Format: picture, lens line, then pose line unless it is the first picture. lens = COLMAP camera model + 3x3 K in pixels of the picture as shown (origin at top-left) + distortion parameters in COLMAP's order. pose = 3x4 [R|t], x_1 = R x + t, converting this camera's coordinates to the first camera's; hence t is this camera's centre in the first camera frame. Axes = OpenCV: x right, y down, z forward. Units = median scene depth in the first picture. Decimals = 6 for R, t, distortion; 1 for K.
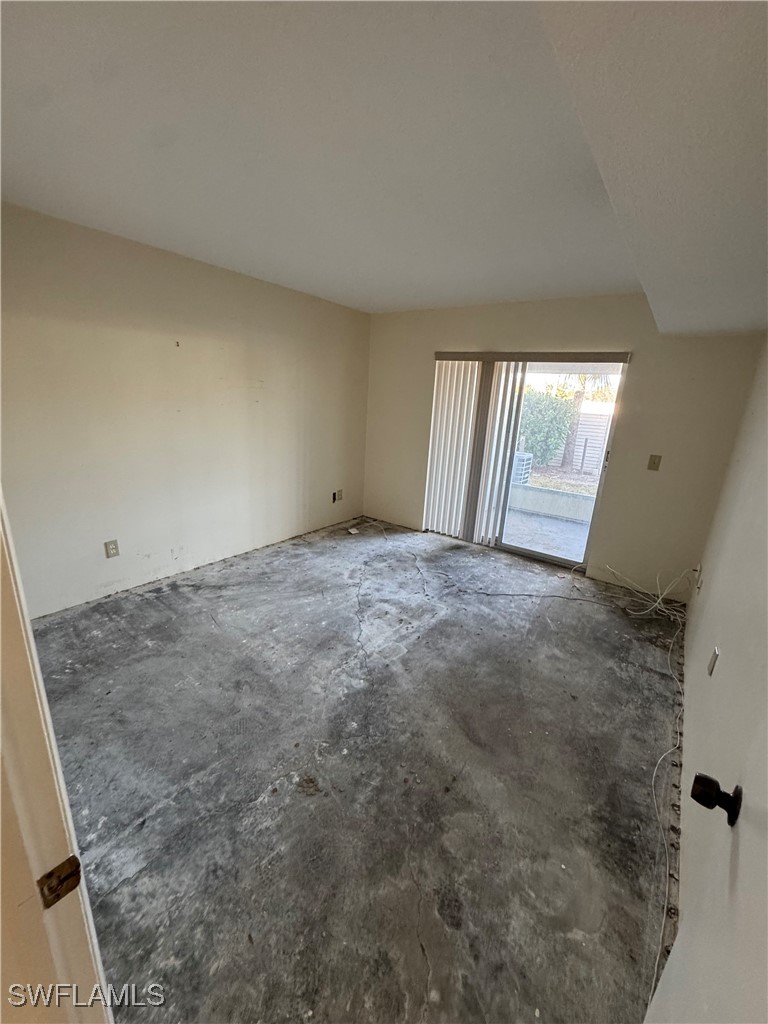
lens RADIAL K [[408.1, 0, 384.0], [0, 408.1, 512.0], [0, 0, 1]] dist [-0.001047, 0.000188]
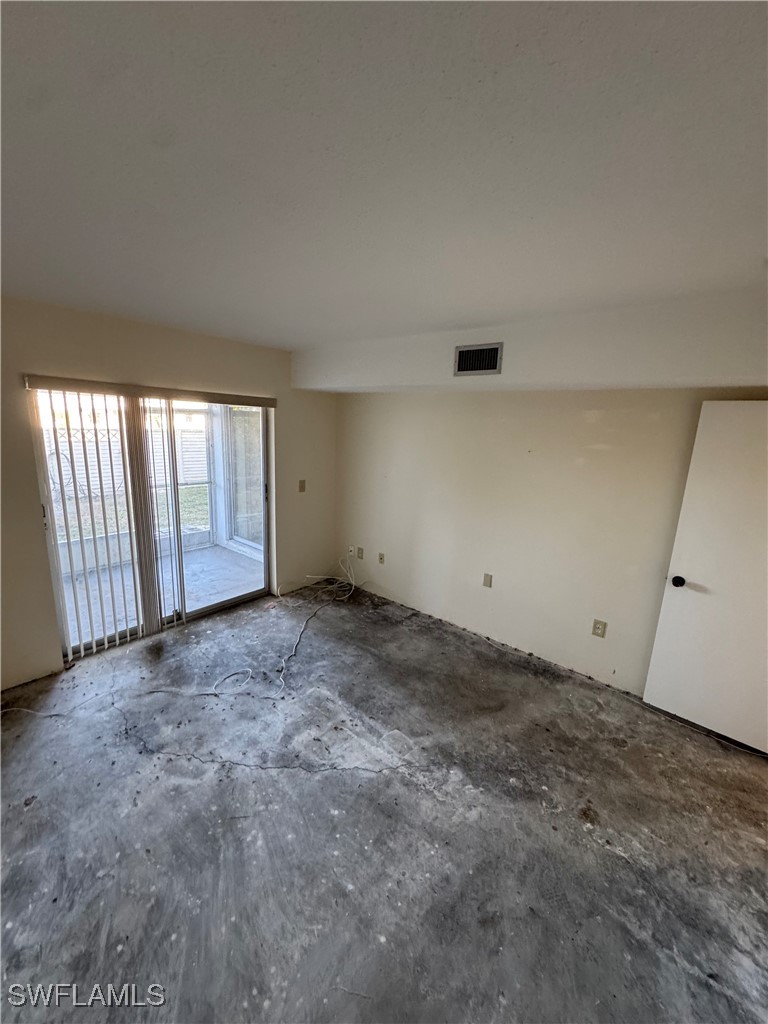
lens RADIAL K [[408.1, 0, 384.0], [0, 408.1, 512.0], [0, 0, 1]] dist [-0.001047, 0.000188]
pose [[0.067354, -0.261104, 0.962958, -0.702719], [0.238061, 0.941479, 0.238629, -0.360839], [-0.968912, 0.213170, 0.125571, 0.768002]]
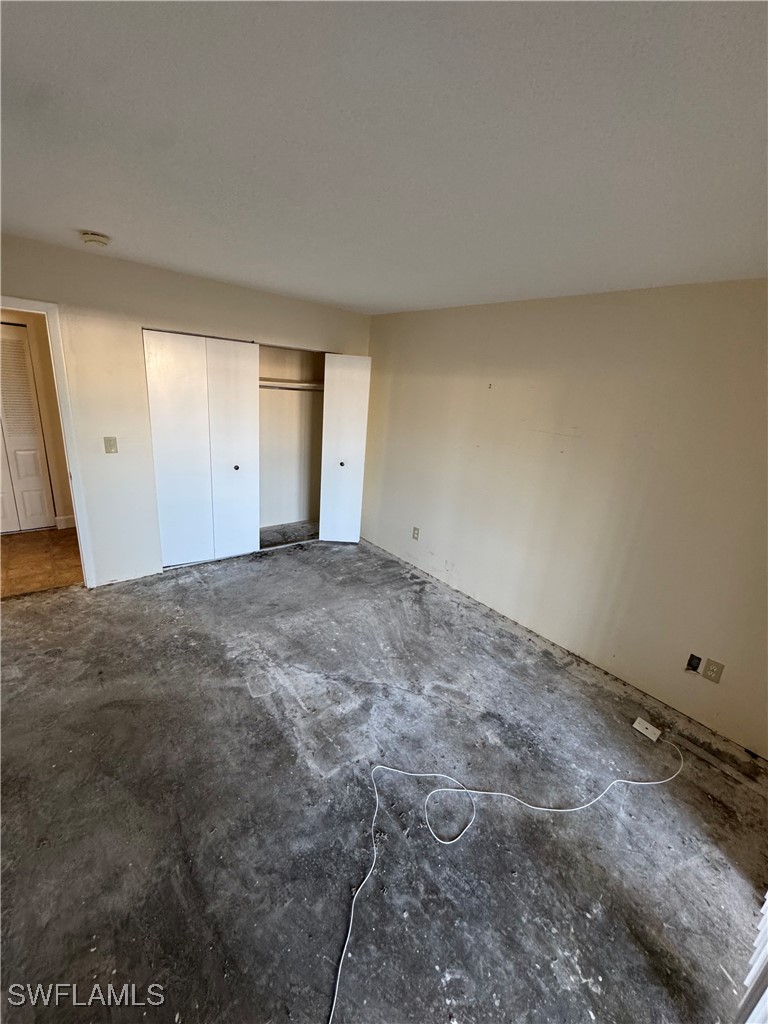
lens RADIAL K [[408.1, 0, 384.0], [0, 408.1, 512.0], [0, 0, 1]] dist [-0.001047, 0.000188]
pose [[-0.234121, 0.218023, -0.947446, 0.725038], [-0.365808, 0.883159, 0.293623, -0.377450], [0.900762, 0.415326, -0.127012, 1.157120]]
